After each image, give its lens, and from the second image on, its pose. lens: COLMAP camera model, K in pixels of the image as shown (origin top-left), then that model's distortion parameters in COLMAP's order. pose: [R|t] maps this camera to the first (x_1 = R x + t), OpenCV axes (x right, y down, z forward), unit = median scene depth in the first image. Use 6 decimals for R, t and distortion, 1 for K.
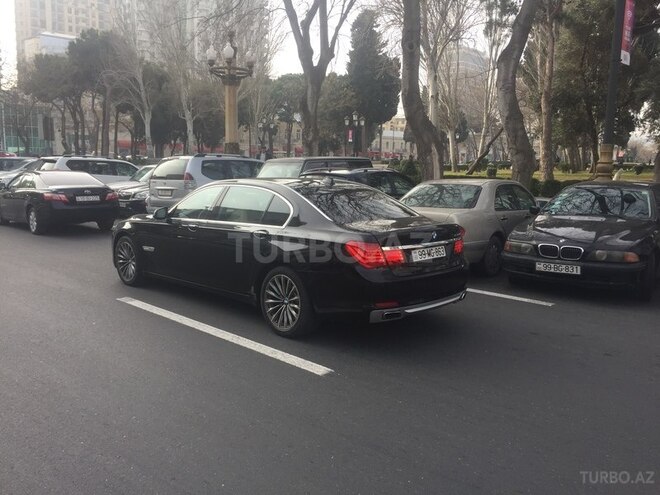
lens RADIAL K [[560.1, 0, 330.0], [0, 560.1, 247.5], [0, 0, 1]] dist [0.049581, -0.086508]
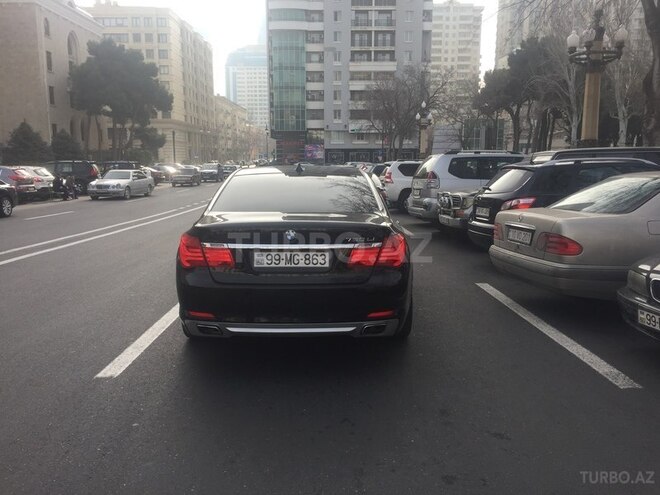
lens RADIAL K [[560.1, 0, 330.0], [0, 560.1, 247.5], [0, 0, 1]] dist [0.049581, -0.086508]
pose [[0.706556, 0.078331, -0.703308, 0.288147], [-0.088391, 0.995840, 0.022112, -0.010183], [0.702115, 0.046542, 0.710541, 0.203451]]
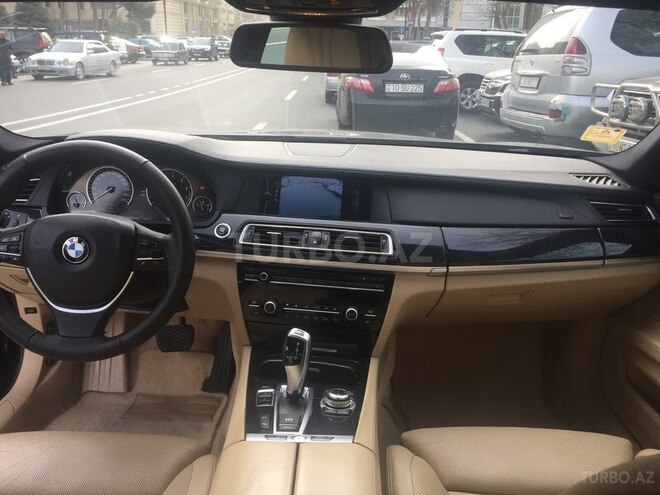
lens RADIAL K [[560.1, 0, 330.0], [0, 560.1, 247.5], [0, 0, 1]] dist [0.049581, -0.086508]
pose [[0.692045, 0.233891, -0.682912, -0.038284], [-0.113857, 0.969578, 0.216691, -0.042670], [0.712819, -0.072206, 0.697622, 0.505065]]
